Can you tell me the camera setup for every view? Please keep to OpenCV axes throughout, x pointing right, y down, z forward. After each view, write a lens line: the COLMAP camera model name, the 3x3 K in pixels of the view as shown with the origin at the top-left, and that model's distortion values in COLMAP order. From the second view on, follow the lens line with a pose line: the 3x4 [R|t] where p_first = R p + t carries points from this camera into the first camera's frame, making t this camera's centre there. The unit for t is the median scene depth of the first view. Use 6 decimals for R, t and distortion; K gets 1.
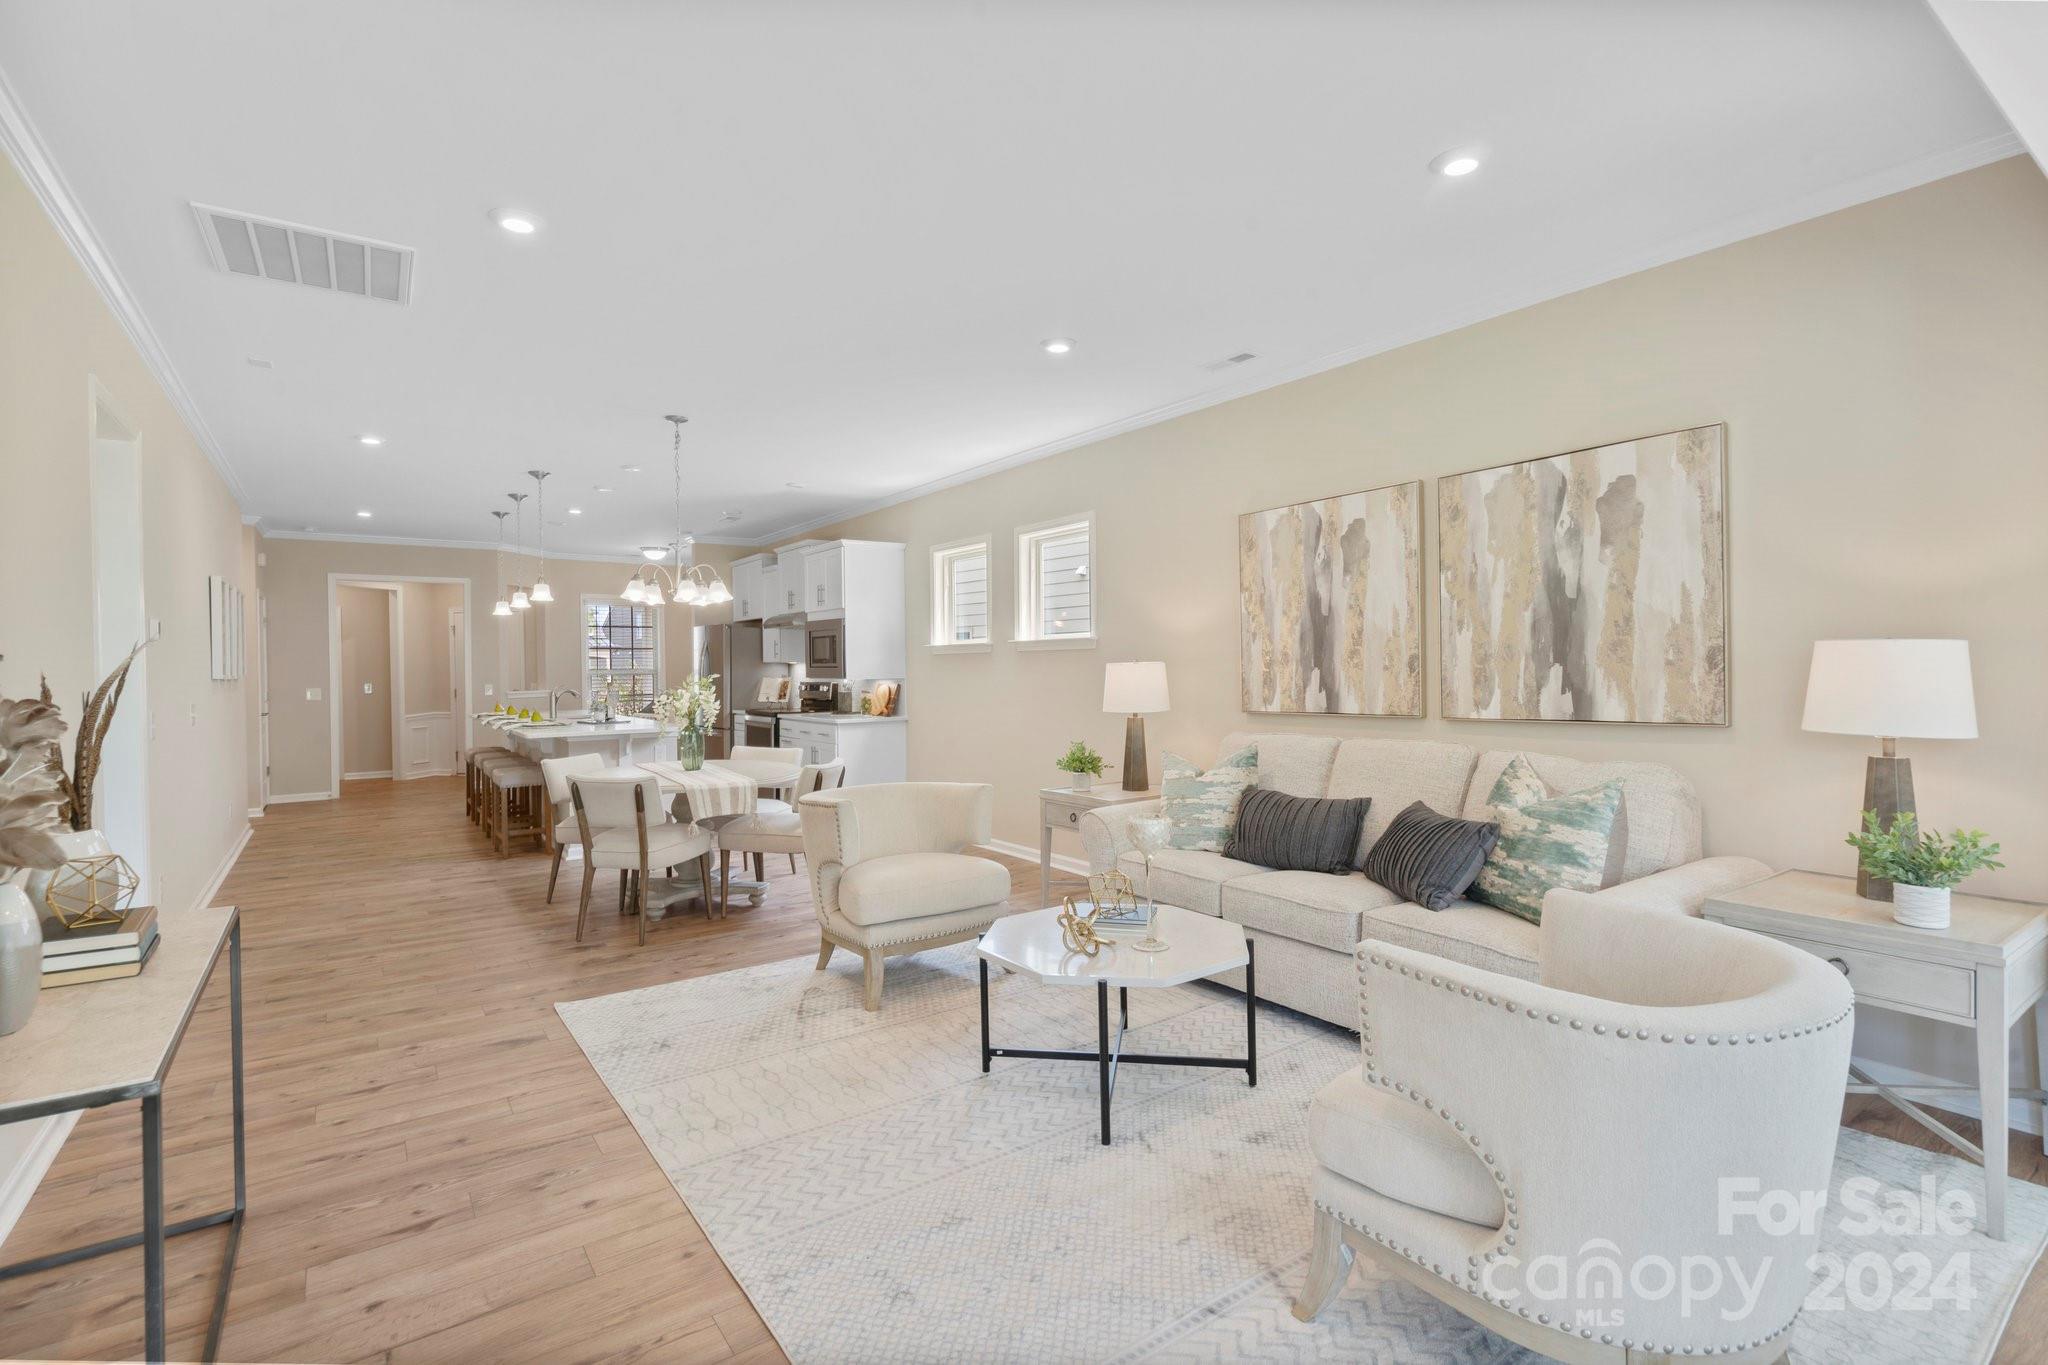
lens RADIAL K [[938.5, 0, 1023.4], [0, 938.5, 677.9], [0, 0, 1]] dist [-0.014972, 0.000012]
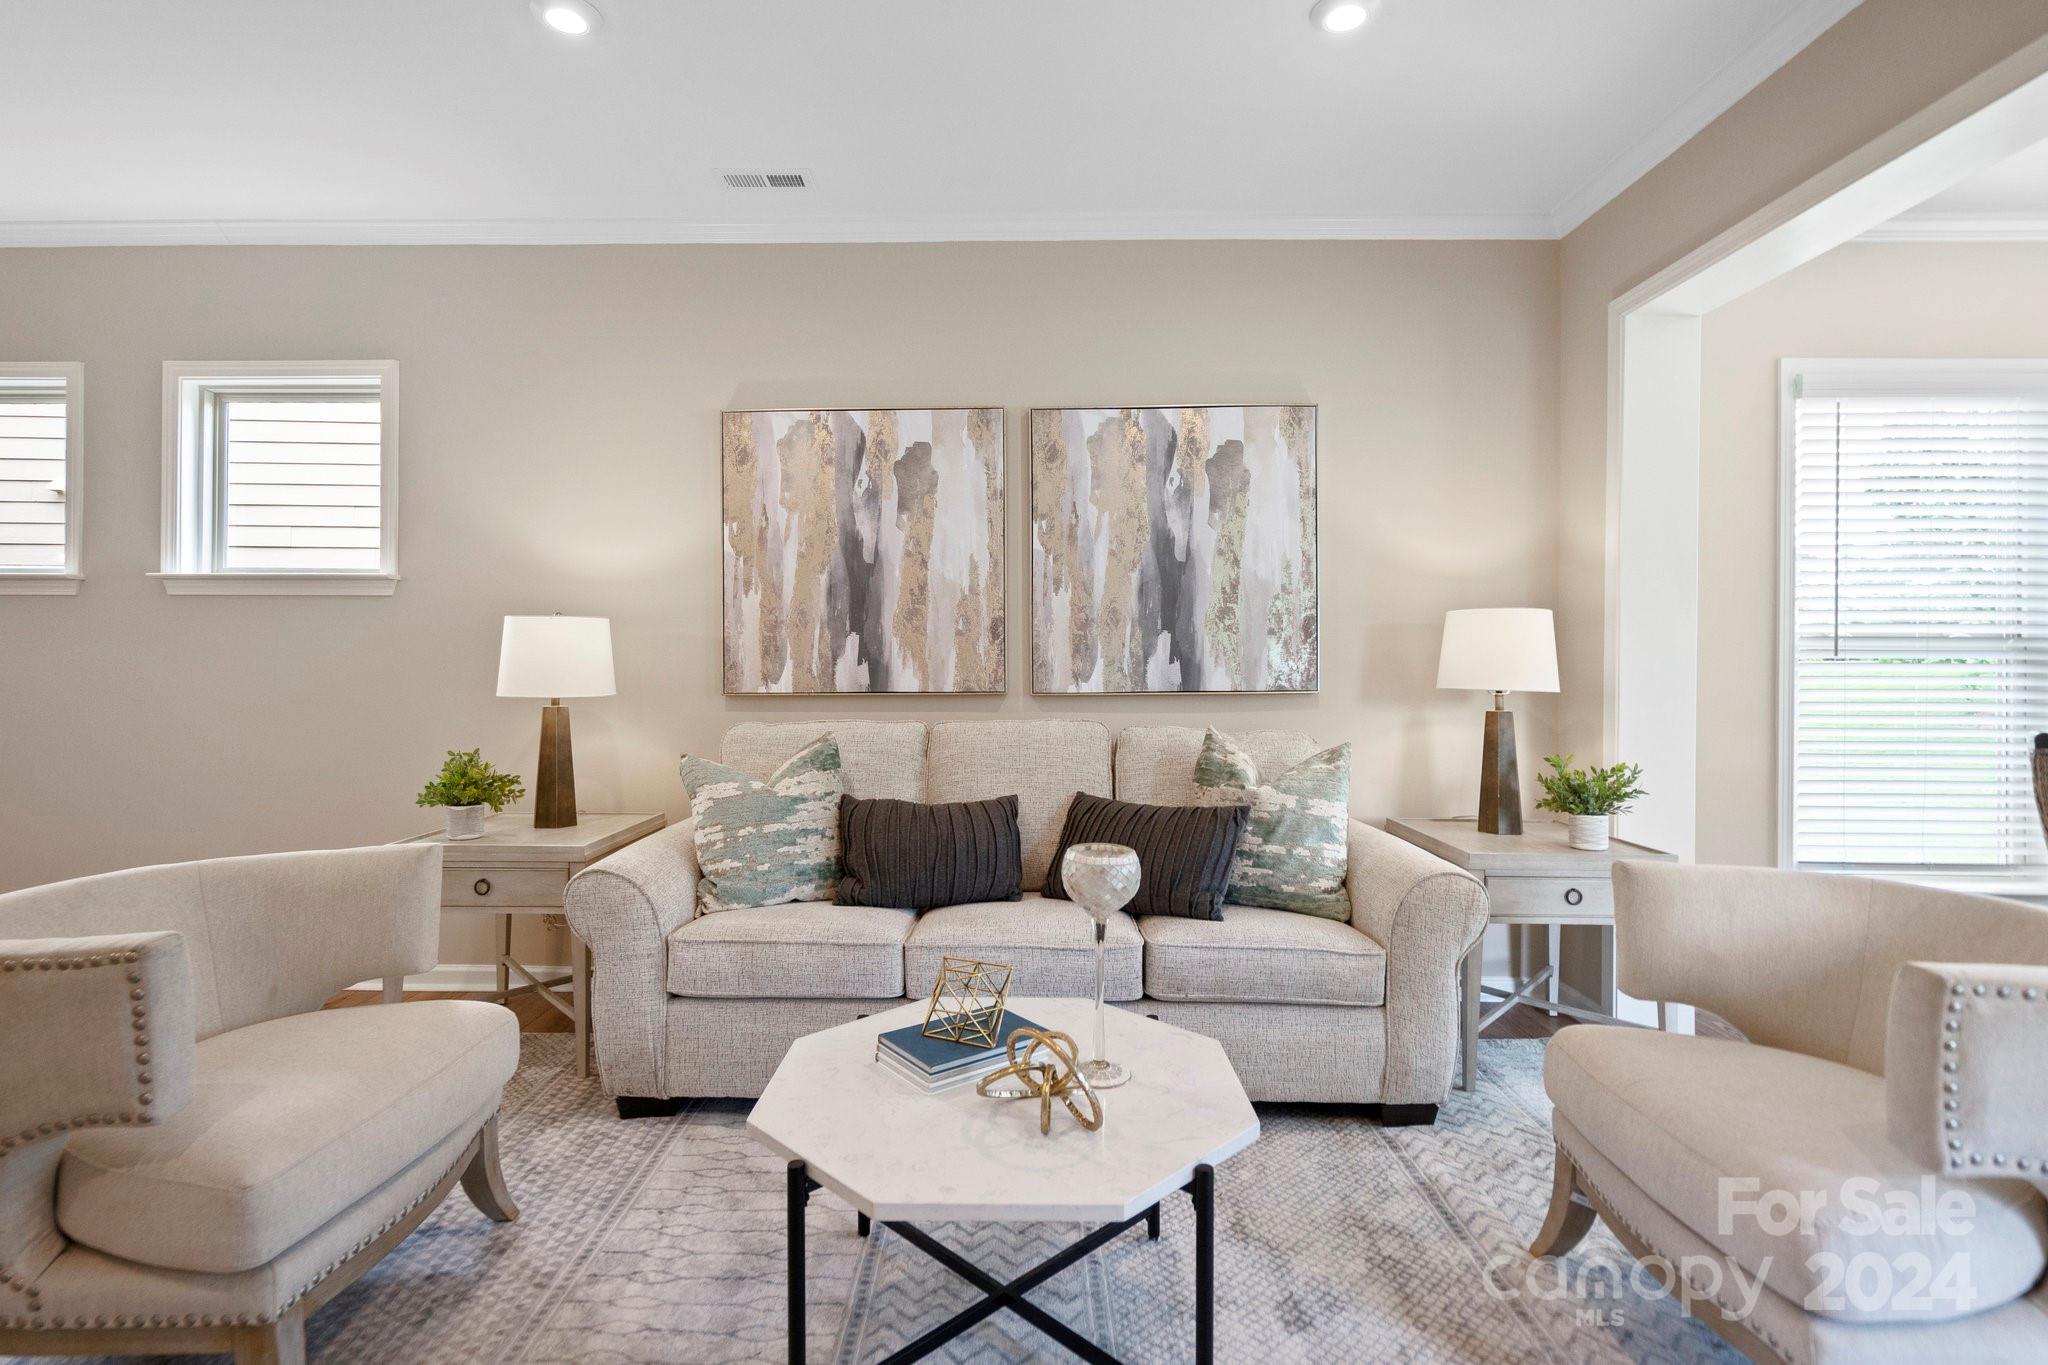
lens RADIAL K [[1050.2, 0, 1023.8], [0, 1050.2, 682.7], [0, 0, 1]] dist [-0.014551, 0.000129]
pose [[0.600558, -0.023755, 0.799228, -0.301389], [-0.002167, 0.999507, 0.031336, 0.003531], [-0.799578, -0.020551, 0.600210, 0.406178]]
